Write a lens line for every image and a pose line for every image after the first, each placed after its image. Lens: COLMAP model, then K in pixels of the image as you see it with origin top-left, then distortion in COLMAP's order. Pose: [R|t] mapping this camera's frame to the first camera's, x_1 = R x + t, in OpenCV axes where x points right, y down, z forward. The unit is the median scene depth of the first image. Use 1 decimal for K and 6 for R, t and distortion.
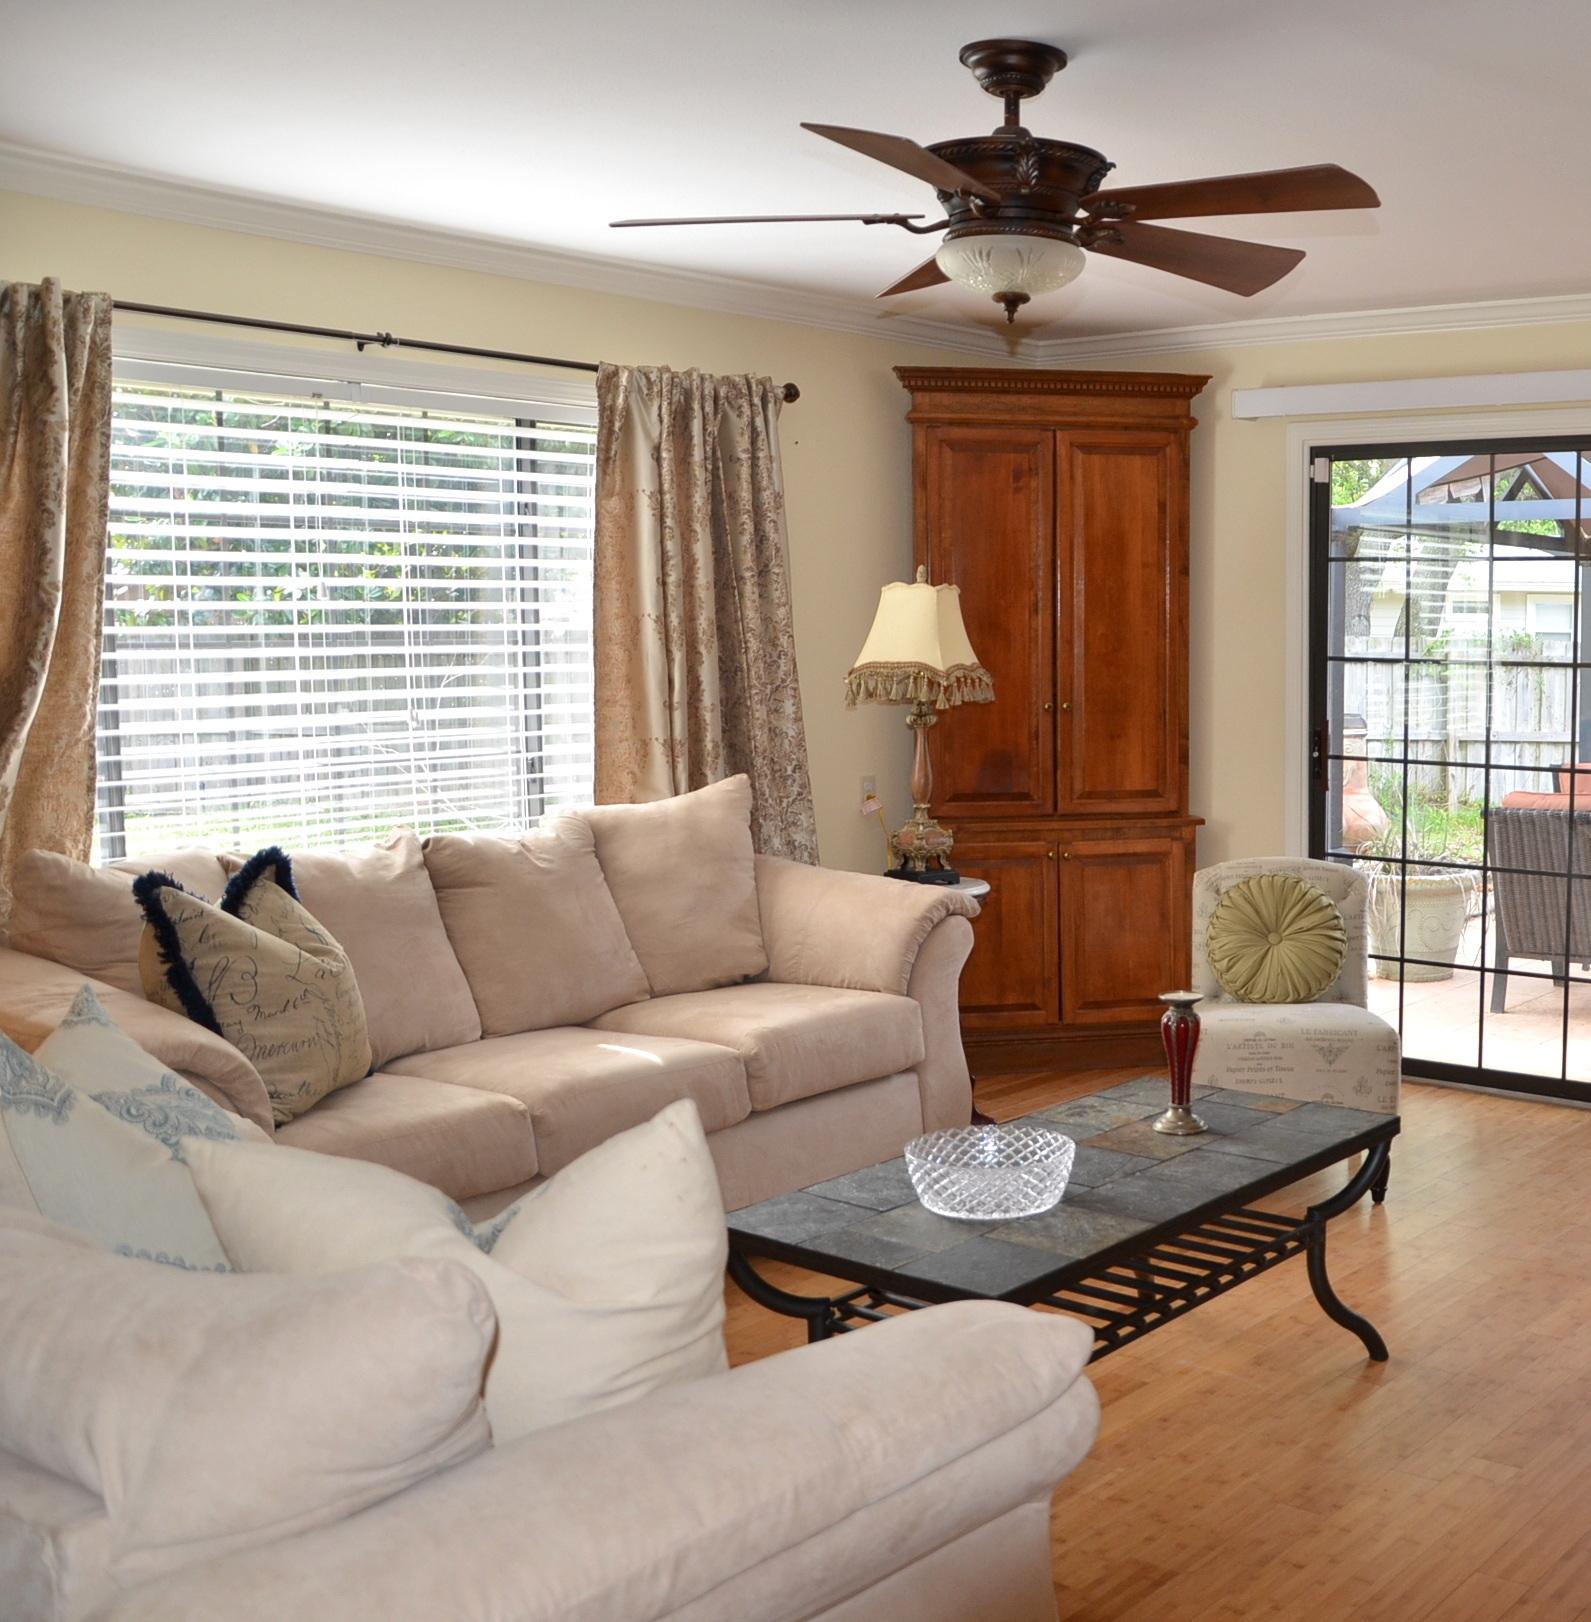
lens RADIAL K [[1949.6, 0, 1243.3], [0, 1949.6, 836.3], [0, 0, 1]] dist [-0.158431, 0.135261]
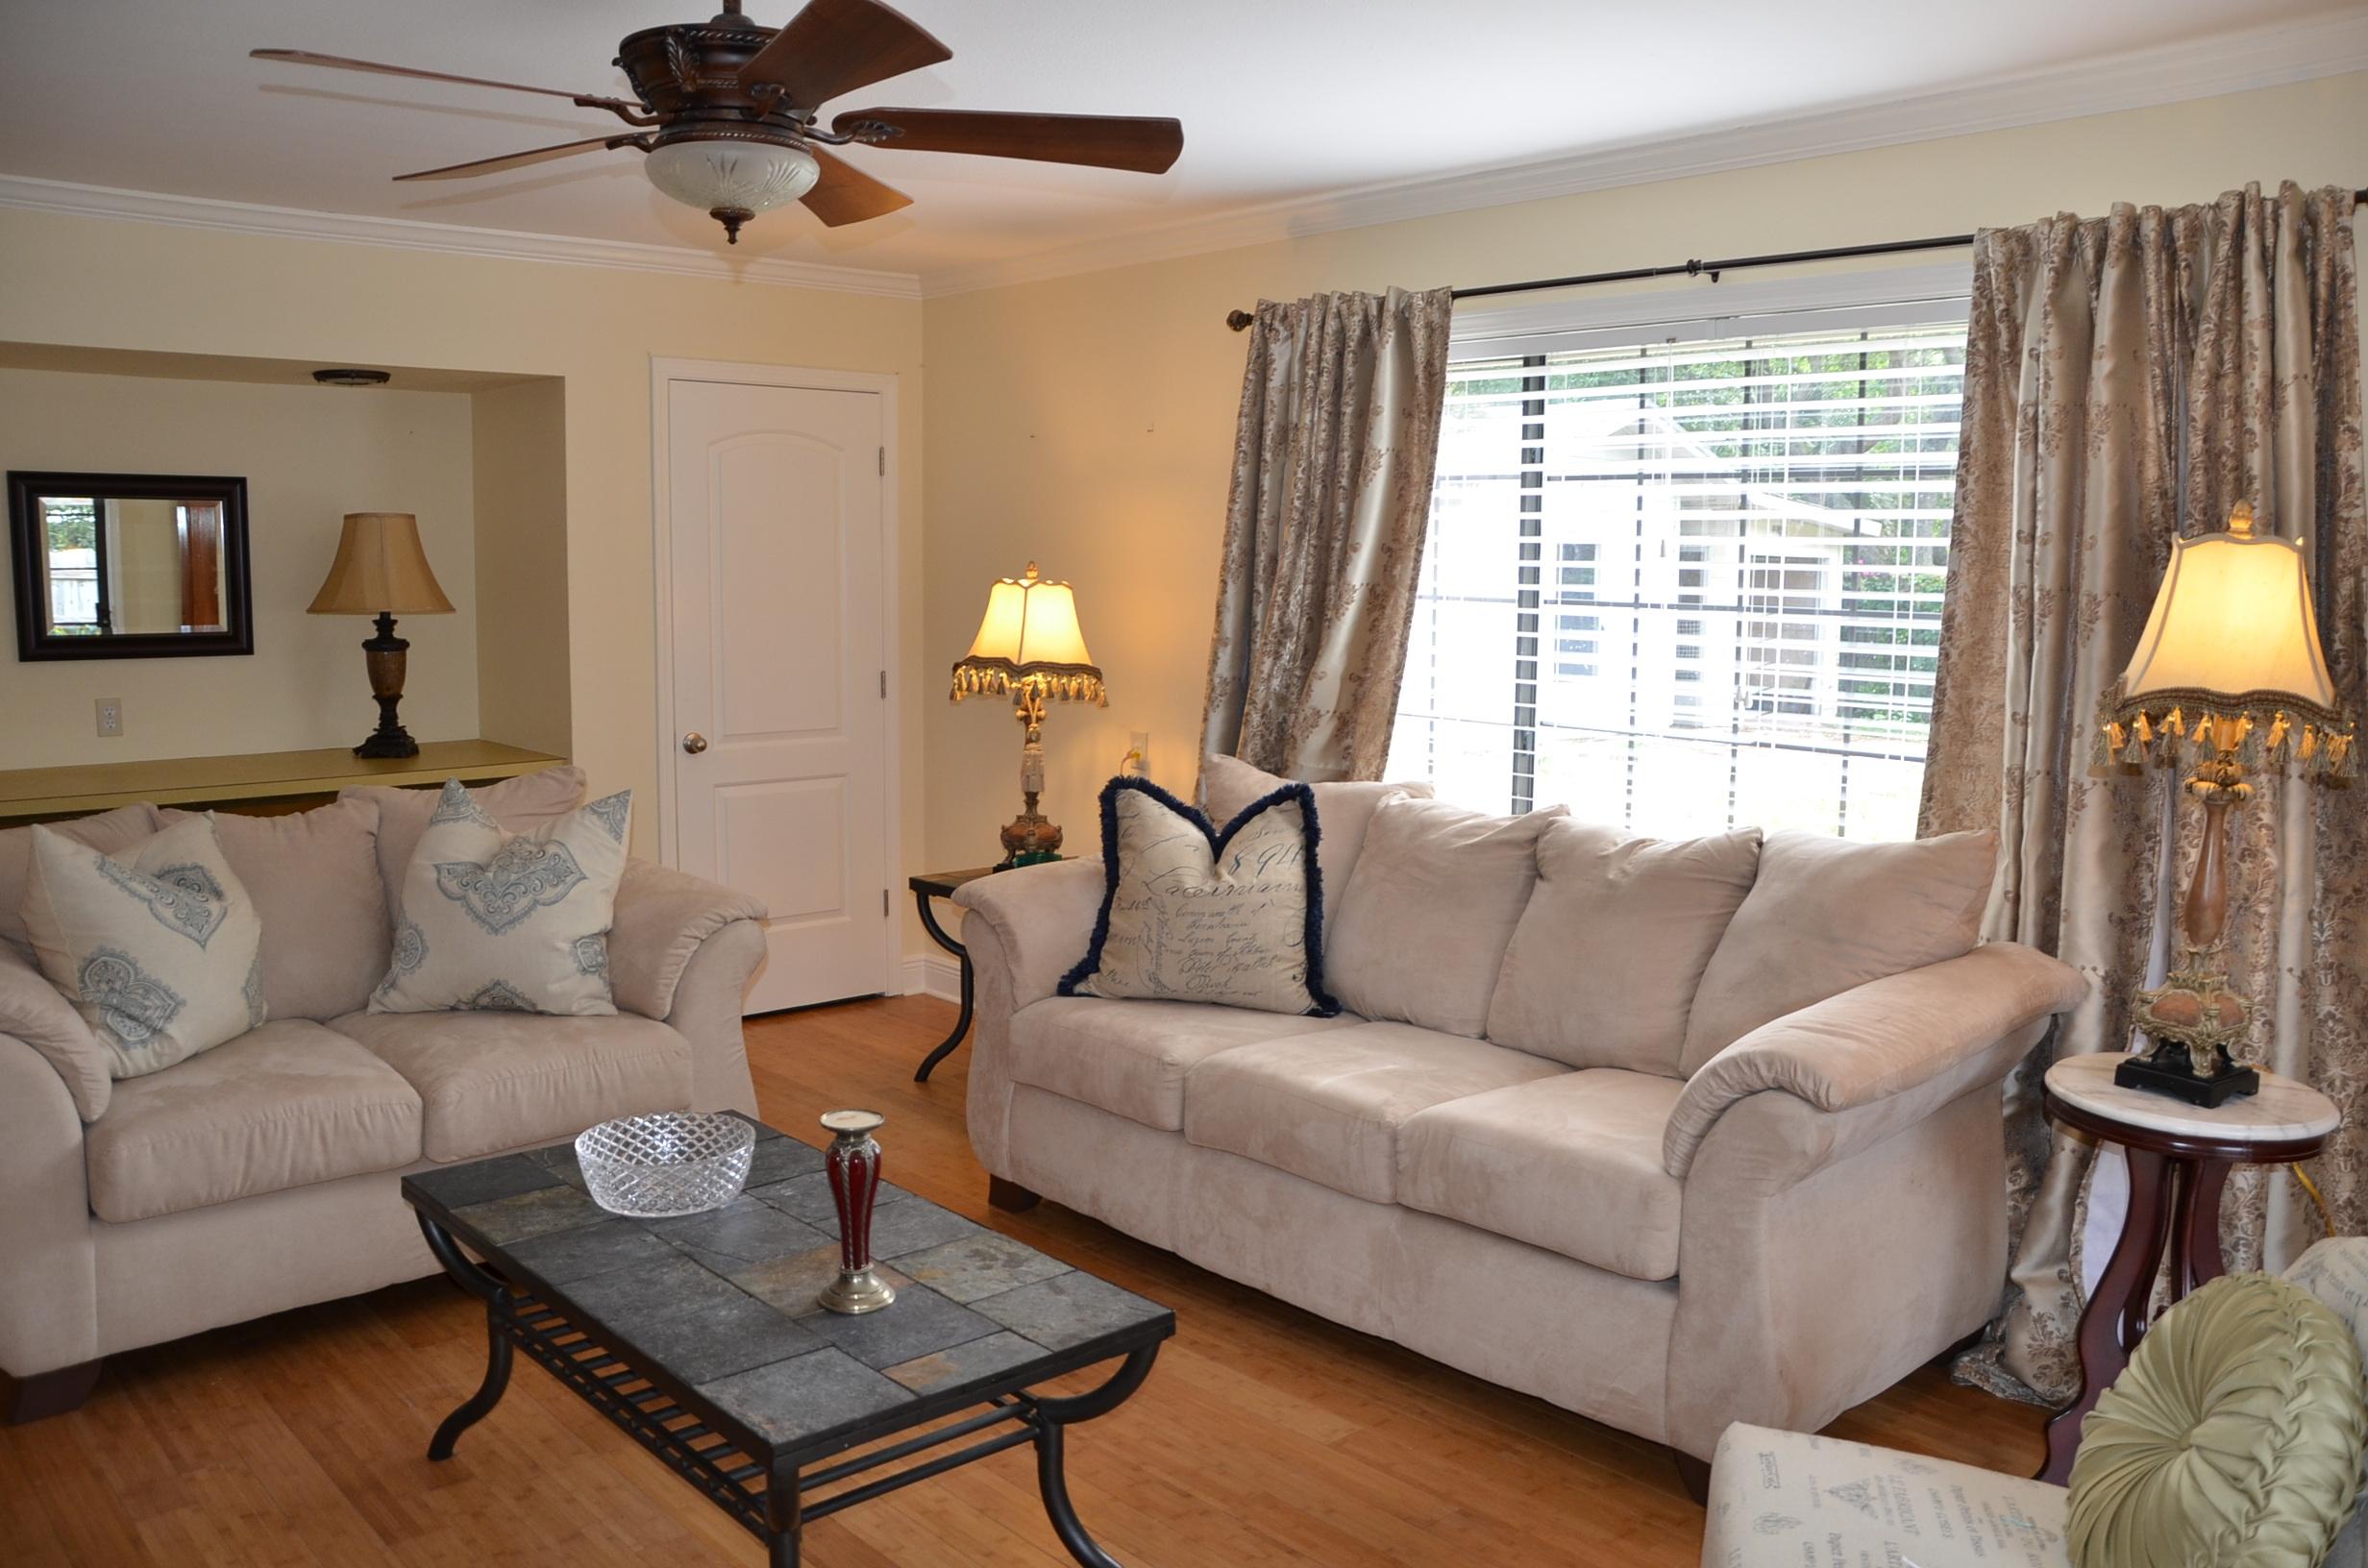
lens RADIAL K [[1863.4, 0, 1191.8], [0, 1863.4, 807.0], [0, 0, 1]] dist [-0.161933, 0.136057]
pose [[-0.263225, 0.118490, -0.957430, 0.429857], [-0.114216, 0.981622, 0.152885, -0.111466], [0.957949, 0.149597, -0.244854, 0.961556]]
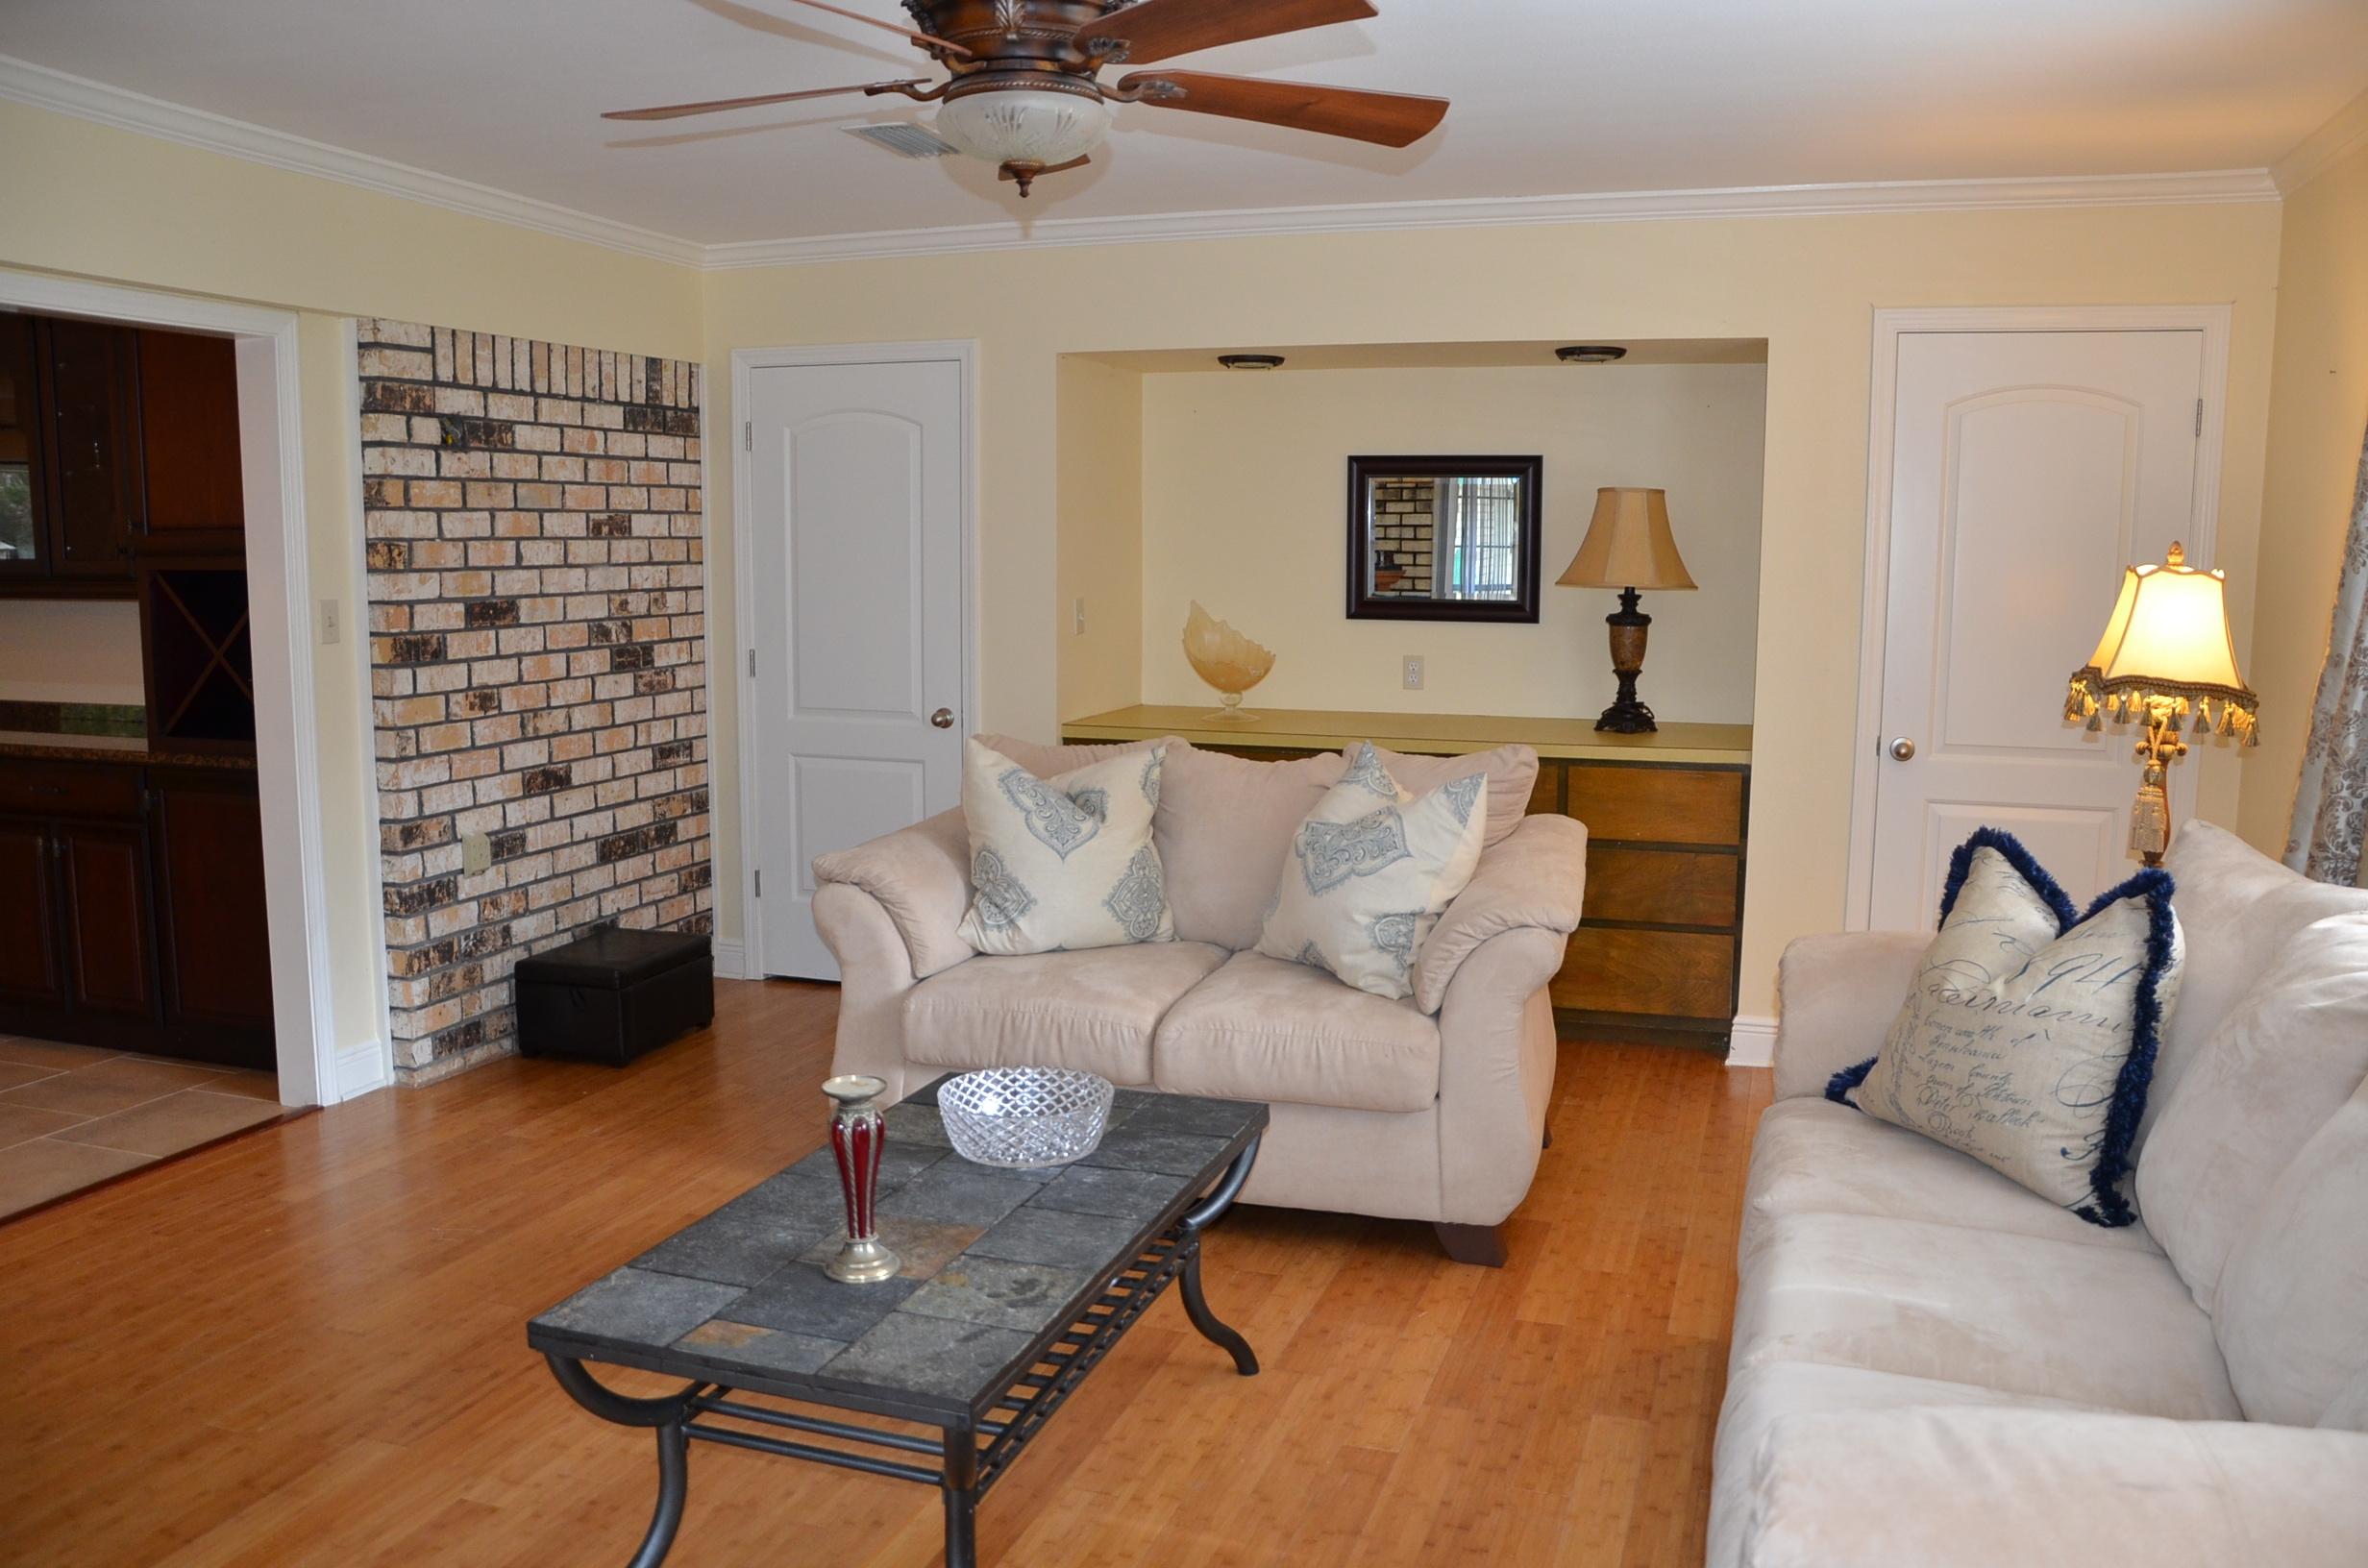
lens RADIAL K [[1863.4, 0, 1191.8], [0, 1863.4, 807.0], [0, 0, 1]] dist [-0.161933, 0.136057]
pose [[-0.969526, 0.024150, -0.243794, 0.008222], [-0.036926, 0.969355, 0.242873, -0.136945], [0.242188, 0.244474, -0.938924, 1.234921]]
